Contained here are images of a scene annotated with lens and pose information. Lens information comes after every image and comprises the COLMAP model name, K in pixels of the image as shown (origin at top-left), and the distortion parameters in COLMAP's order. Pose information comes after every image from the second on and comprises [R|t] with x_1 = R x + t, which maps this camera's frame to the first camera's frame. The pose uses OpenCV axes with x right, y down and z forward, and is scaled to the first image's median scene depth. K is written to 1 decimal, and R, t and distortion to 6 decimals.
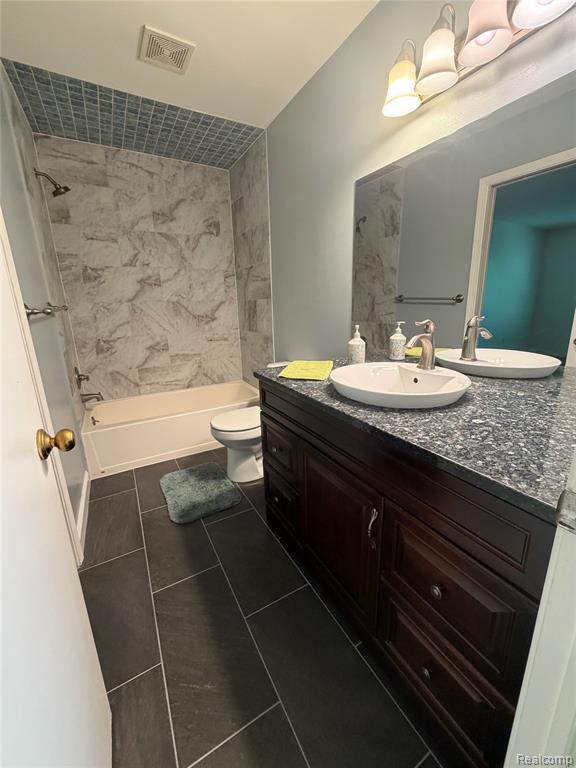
lens RADIAL K [[307.8, 0, 289.2], [0, 307.8, 382.9], [0, 0, 1]] dist [-0.002221, -0.000520]
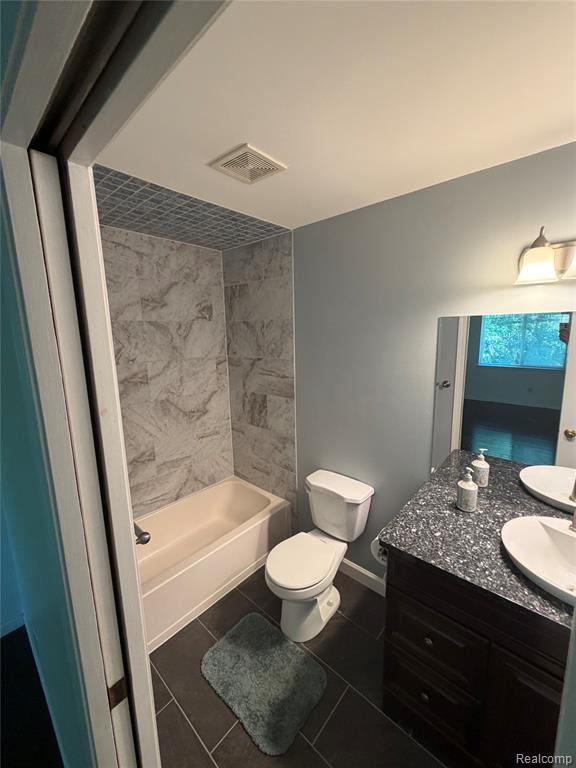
lens RADIAL K [[307.8, 0, 289.2], [0, 307.8, 381.5], [0, 0, 1]] dist [-0.002221, -0.000520]
pose [[0.949133, -0.047328, 0.311298, -0.310466], [0.078359, 0.993039, -0.087936, -0.216336], [-0.304969, 0.107856, 0.946235, 0.122163]]
